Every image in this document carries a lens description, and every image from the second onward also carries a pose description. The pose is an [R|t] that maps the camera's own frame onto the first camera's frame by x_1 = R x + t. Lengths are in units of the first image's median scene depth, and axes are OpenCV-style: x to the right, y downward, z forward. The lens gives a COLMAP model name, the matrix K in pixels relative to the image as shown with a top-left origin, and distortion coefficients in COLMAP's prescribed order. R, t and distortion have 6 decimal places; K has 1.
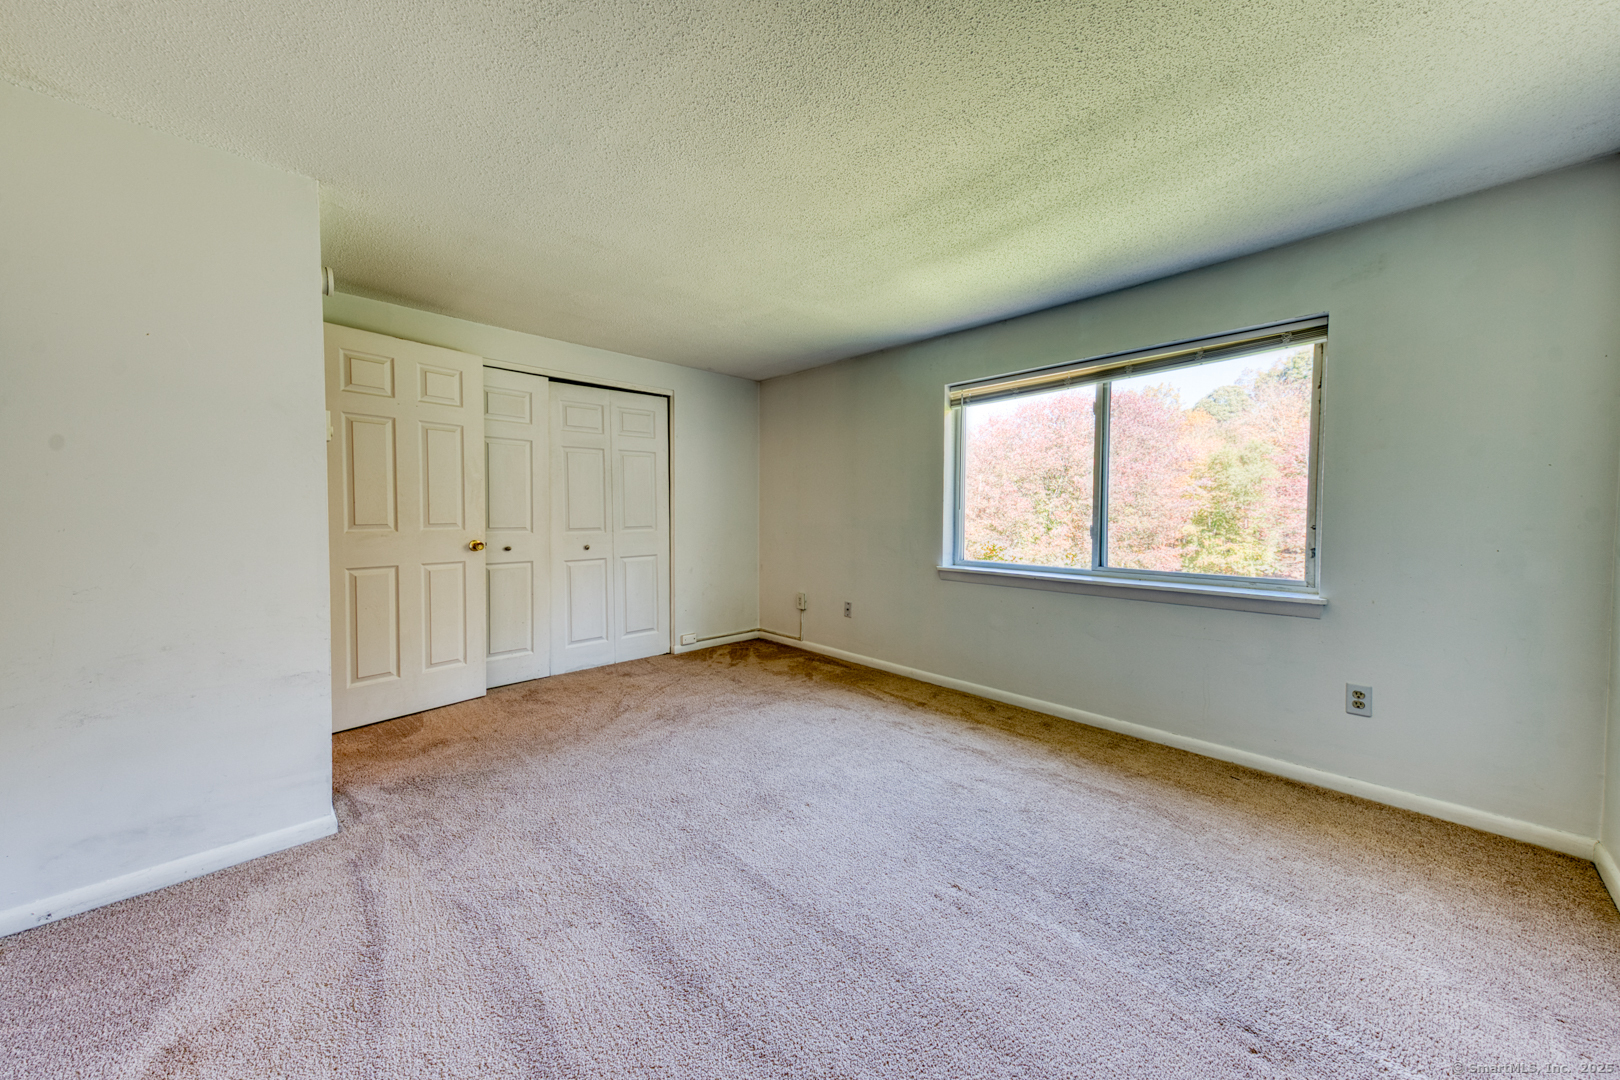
lens RADIAL K [[558.0, 0, 809.2], [0, 558.0, 526.9], [0, 0, 1]] dist [0.024434, -0.000276]
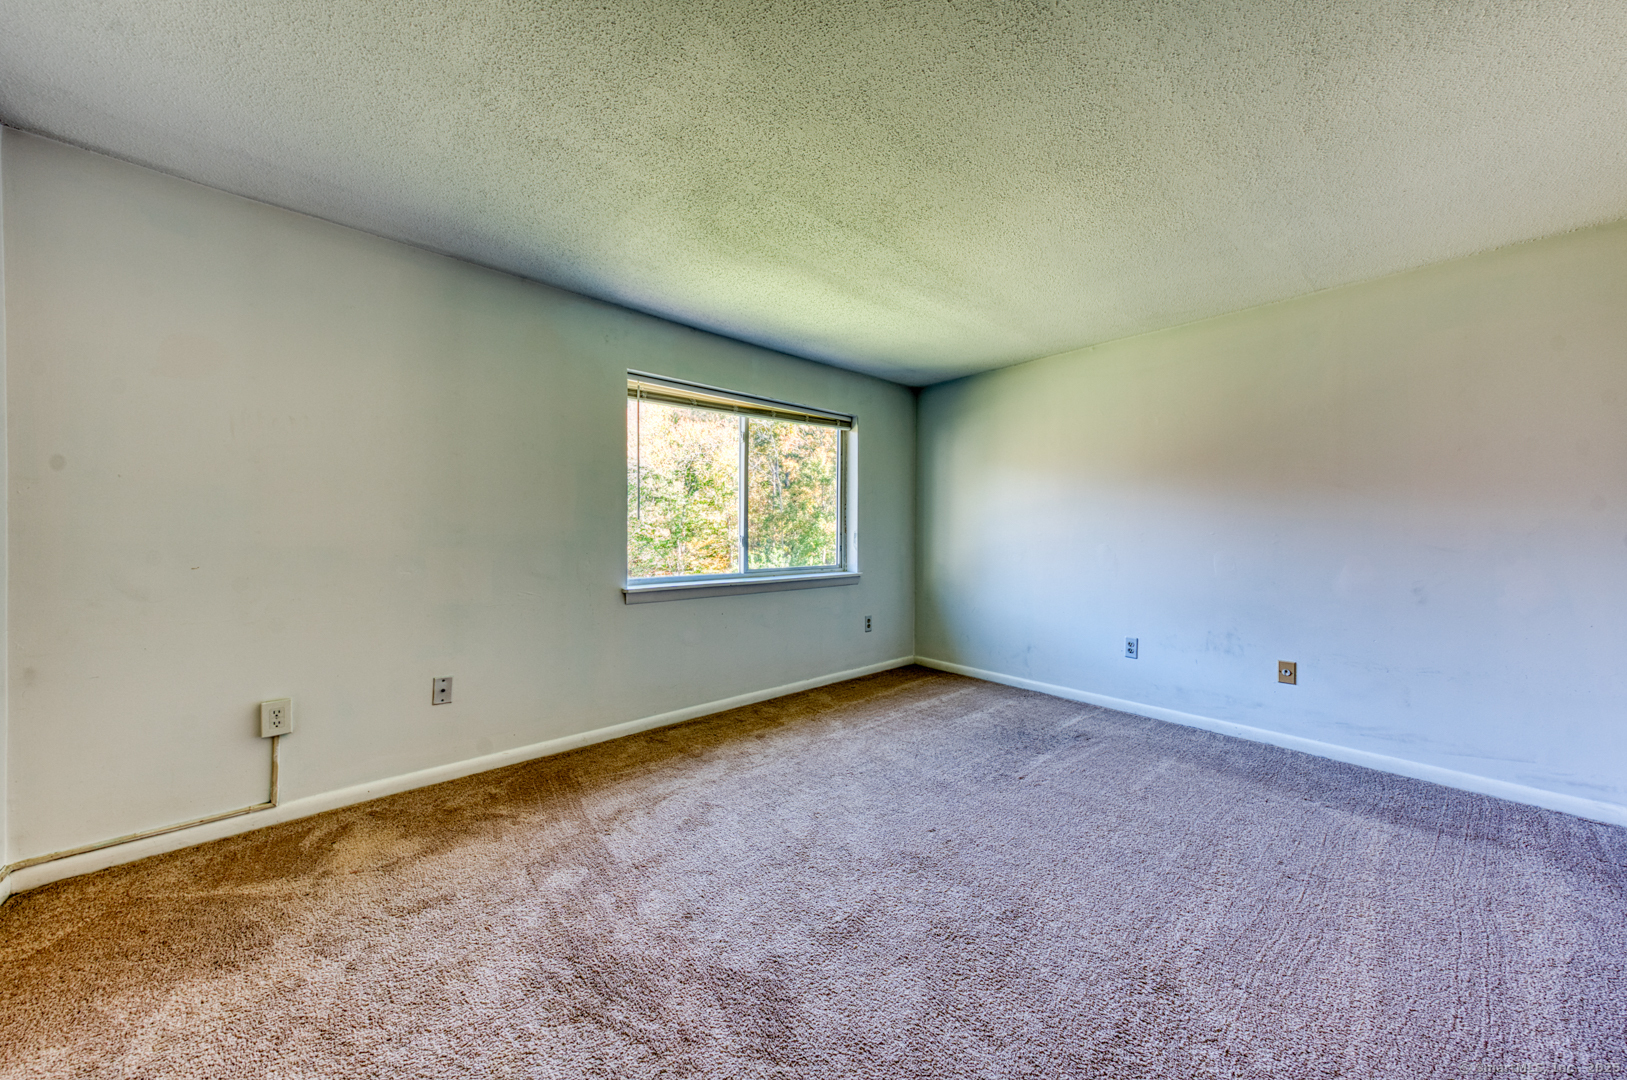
lens RADIAL K [[560.5, 0, 809.2], [0, 560.5, 530.6], [0, 0, 1]] dist [0.000999, 0.000044]
pose [[0.042398, -0.002369, 0.999098, -0.612631], [0.025441, 0.999675, 0.001291, -0.009216], [-0.998777, 0.025363, 0.042444, 0.747066]]
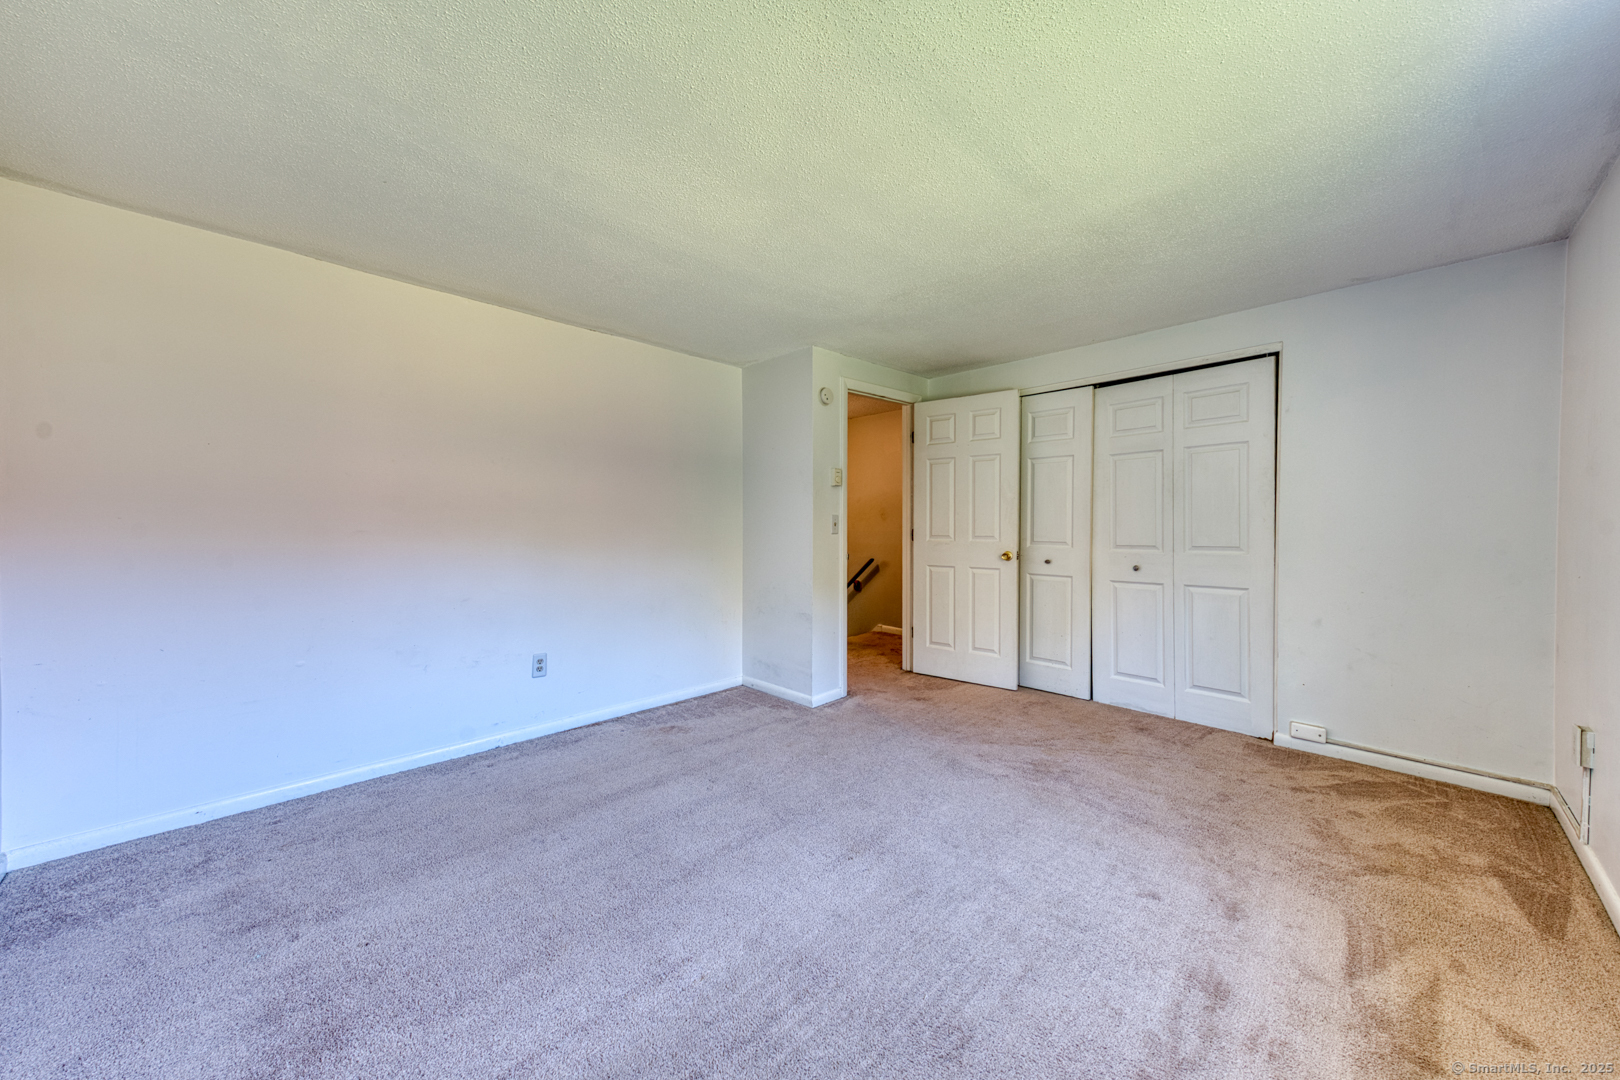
lens RADIAL K [[575.2, 0, 812.3], [0, 575.2, 531.0], [0, 0, 1]] dist [0.017619, -0.002240]
pose [[0.003741, 0.010298, -0.999940, 0.566652], [-0.028454, 0.999543, 0.010187, -0.017811], [0.999588, 0.028414, 0.004032, 0.583954]]
